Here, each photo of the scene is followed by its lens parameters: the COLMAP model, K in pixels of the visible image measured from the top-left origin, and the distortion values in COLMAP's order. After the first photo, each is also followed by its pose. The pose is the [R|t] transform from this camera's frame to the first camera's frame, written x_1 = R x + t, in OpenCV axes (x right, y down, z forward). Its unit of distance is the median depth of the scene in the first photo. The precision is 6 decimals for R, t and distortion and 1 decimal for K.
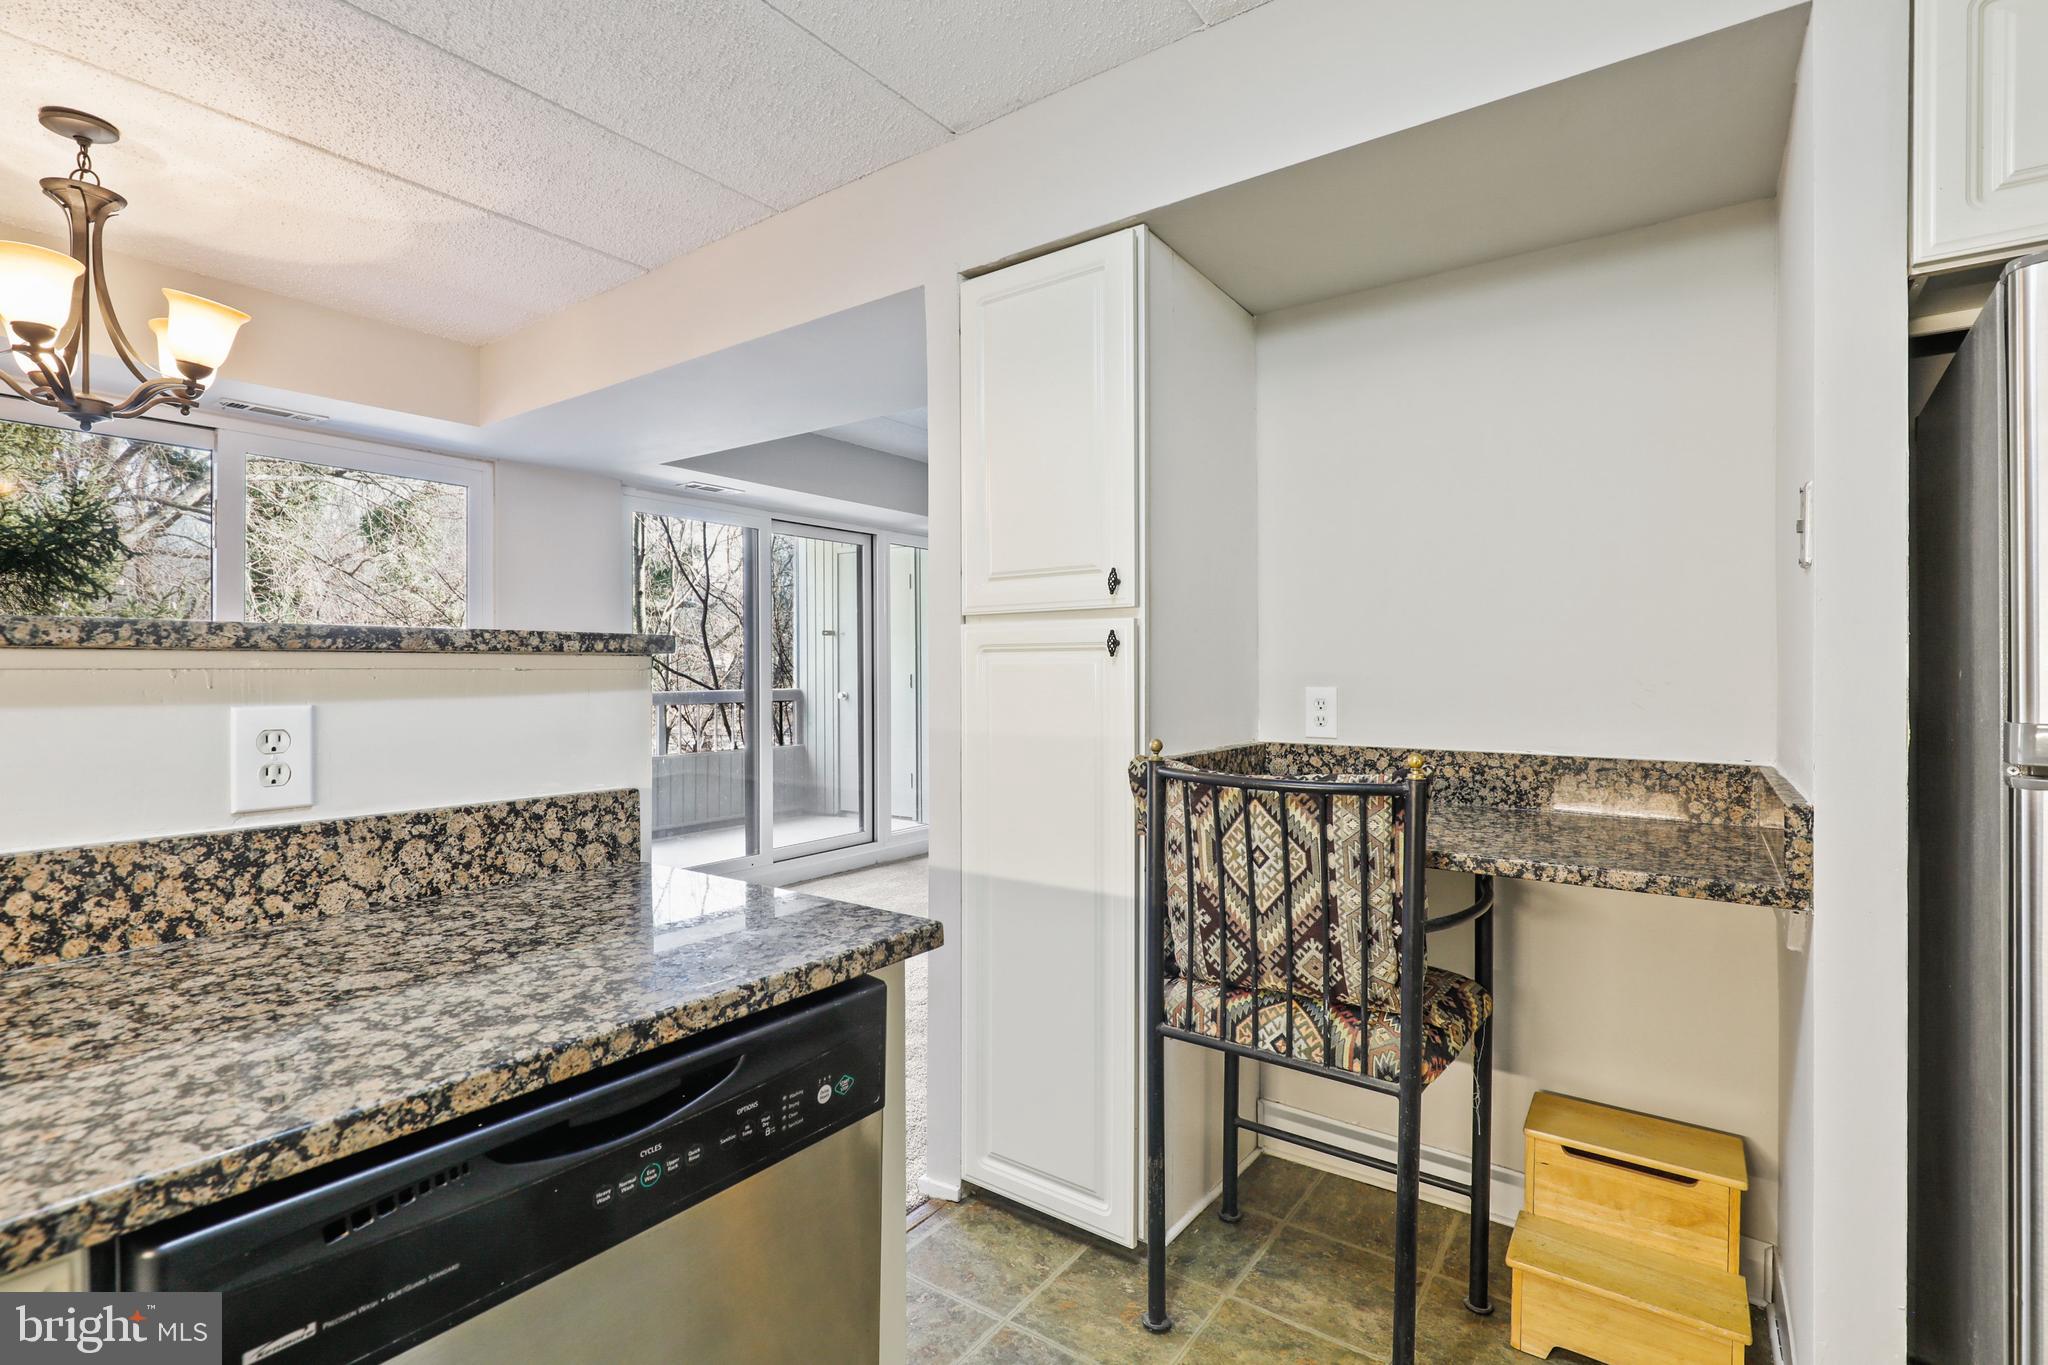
lens RADIAL K [[947.5, 0, 1028.5], [0, 947.5, 673.4], [0, 0, 1]] dist [-0.001333, 0.000237]
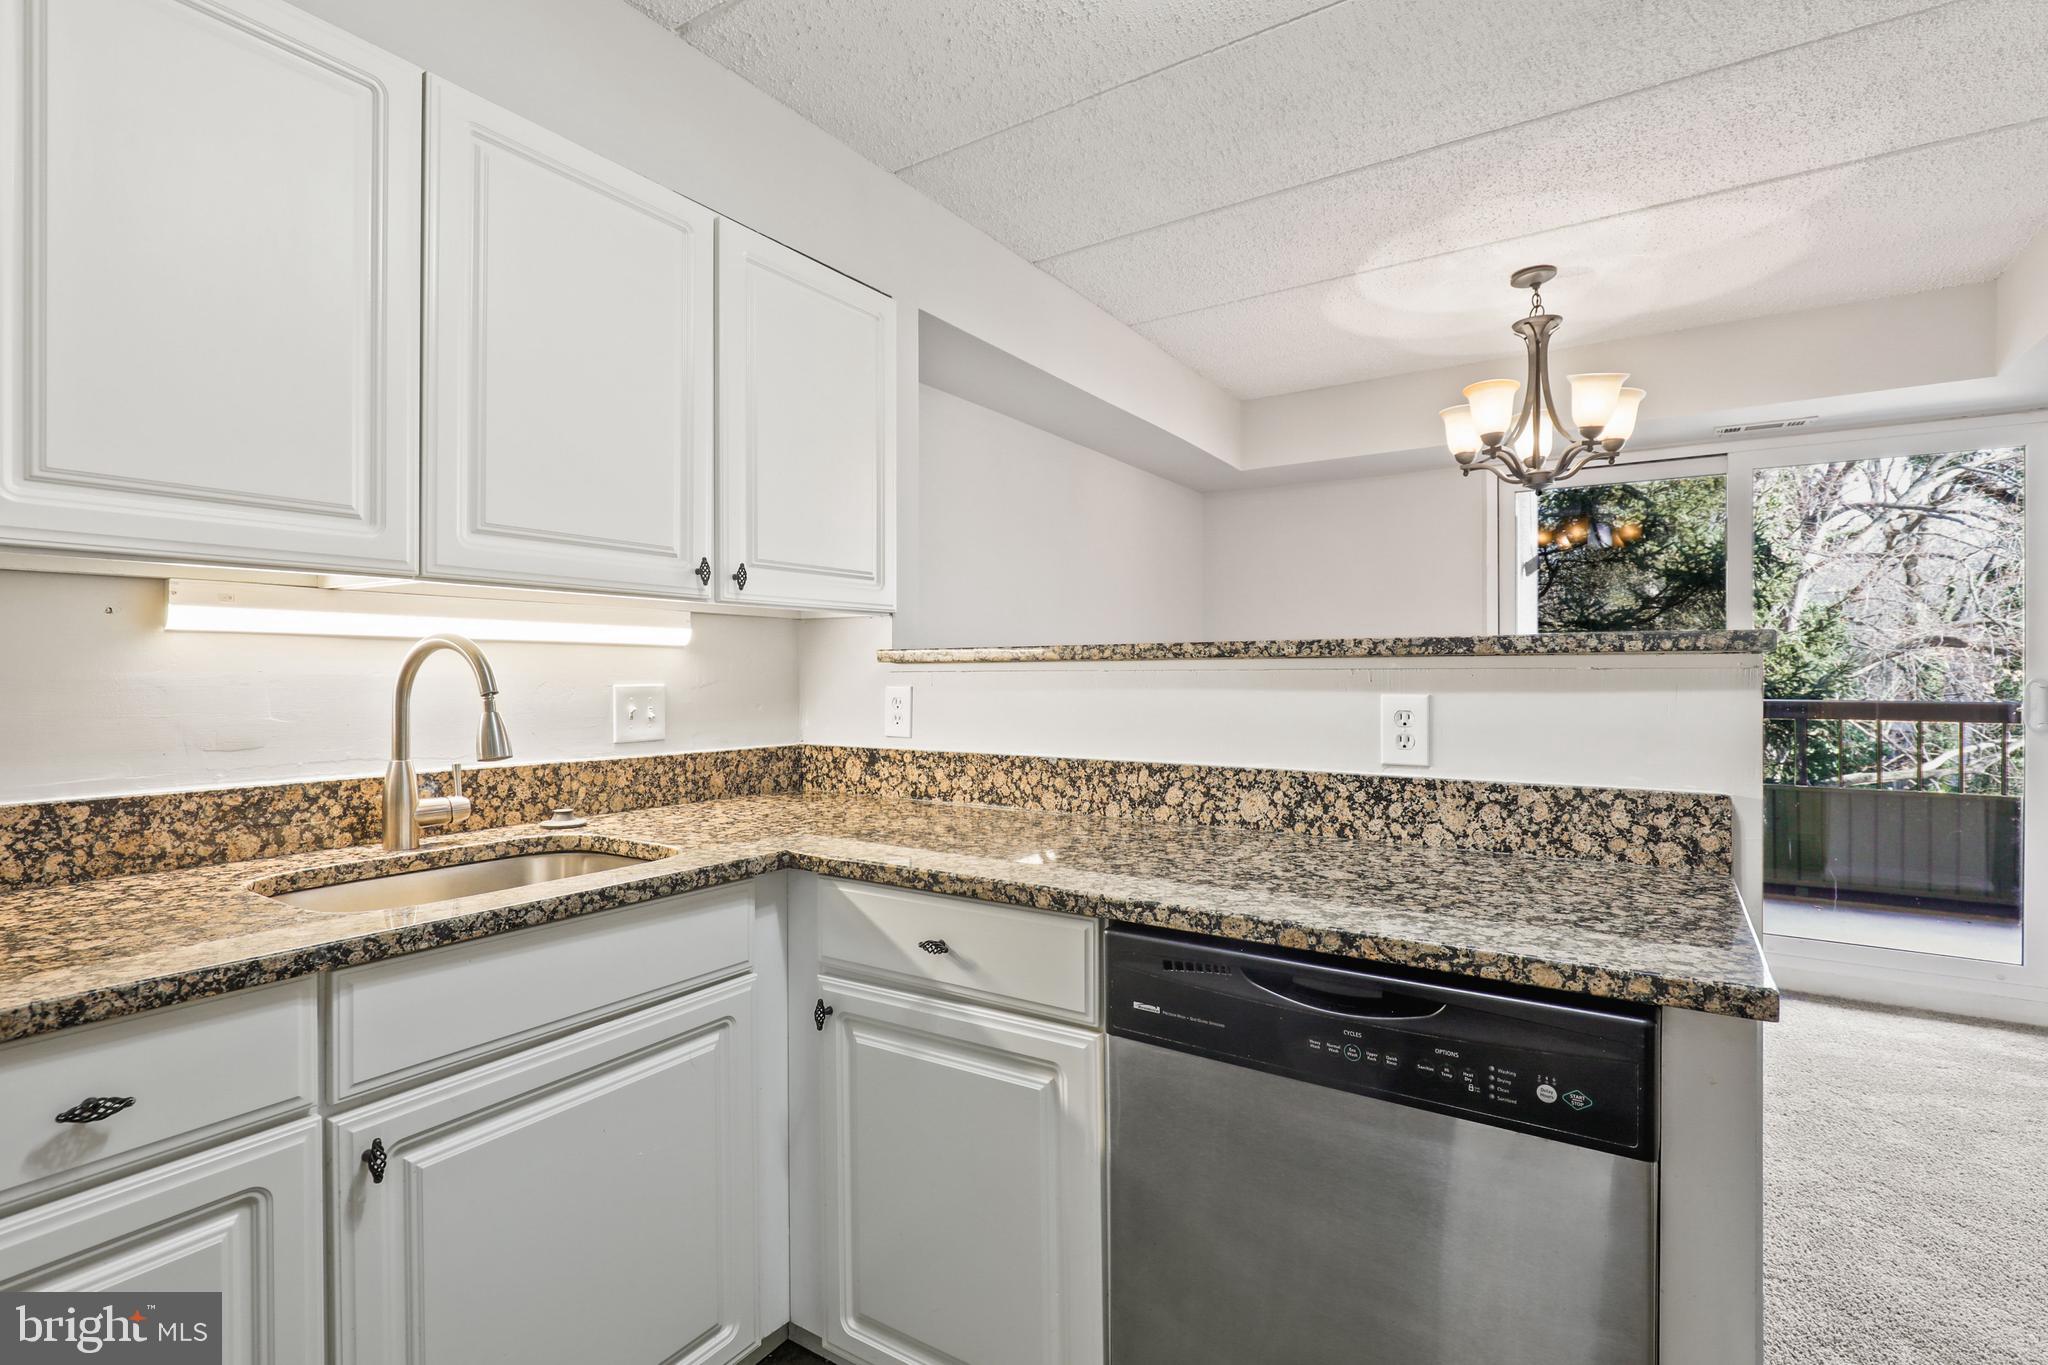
lens RADIAL K [[957.0, 0, 1021.4], [0, 957.0, 669.6], [0, 0, 1]] dist [-0.003269, 0.000750]
pose [[0.055577, -0.003144, -0.998449, 0.637155], [-0.001868, 0.999993, -0.003253, 0.002146], [0.998453, 0.002046, 0.055570, 0.328480]]
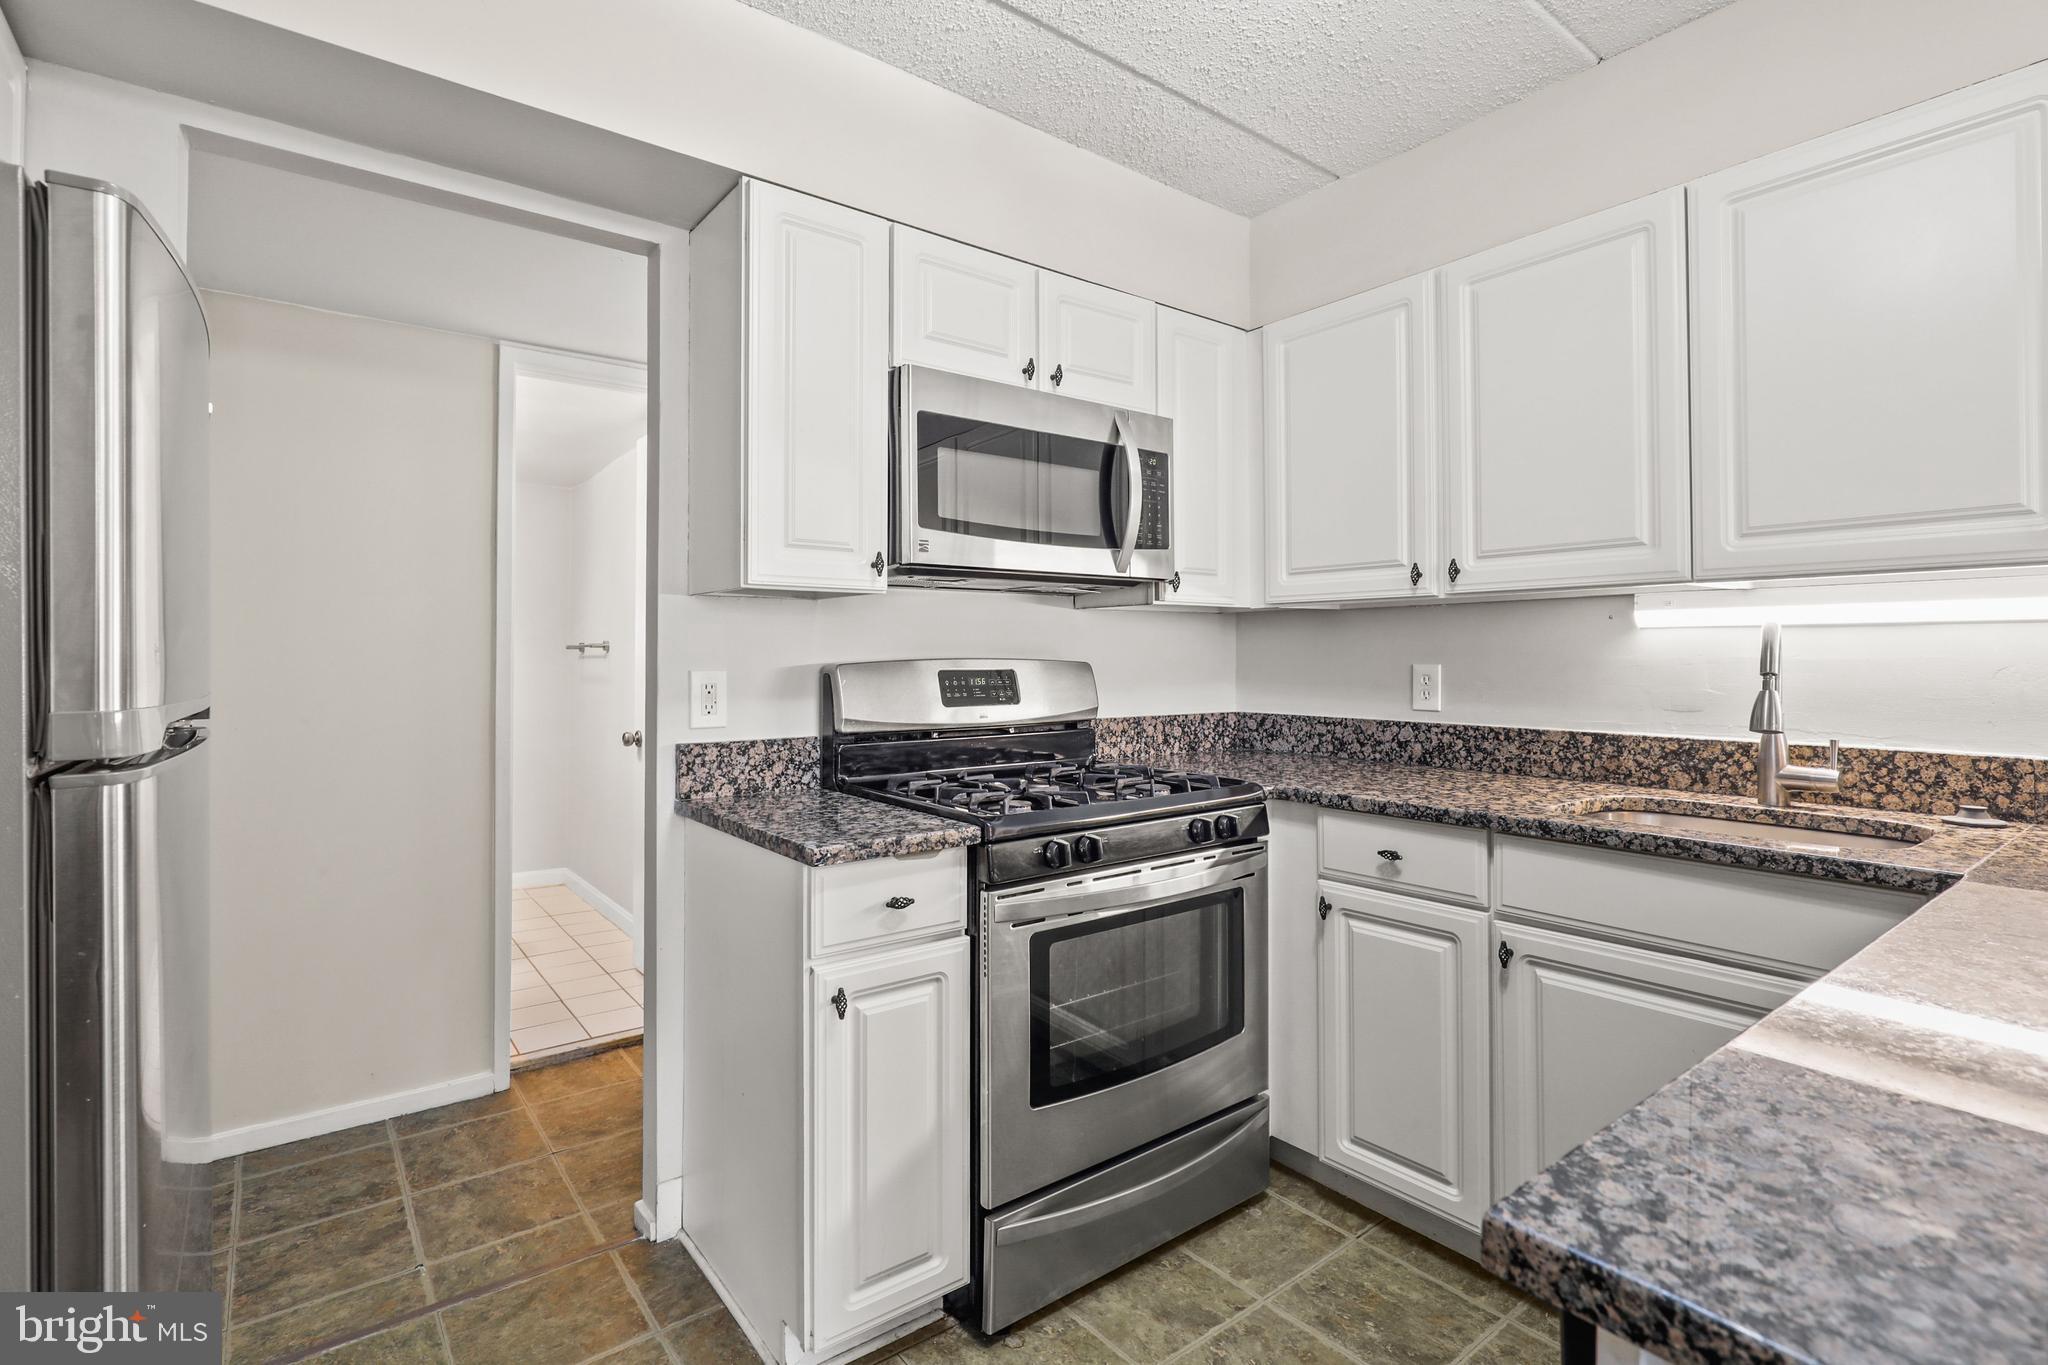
lens RADIAL K [[963.1, 0, 1024.7], [0, 963.1, 635.4], [0, 0, 1]] dist [0.000809, -0.000991]
pose [[-0.963834, 0.007979, 0.266382, -0.005381], [0.002405, 0.999771, -0.021247, 0.000890], [-0.266491, -0.019838, -0.963633, 1.448169]]
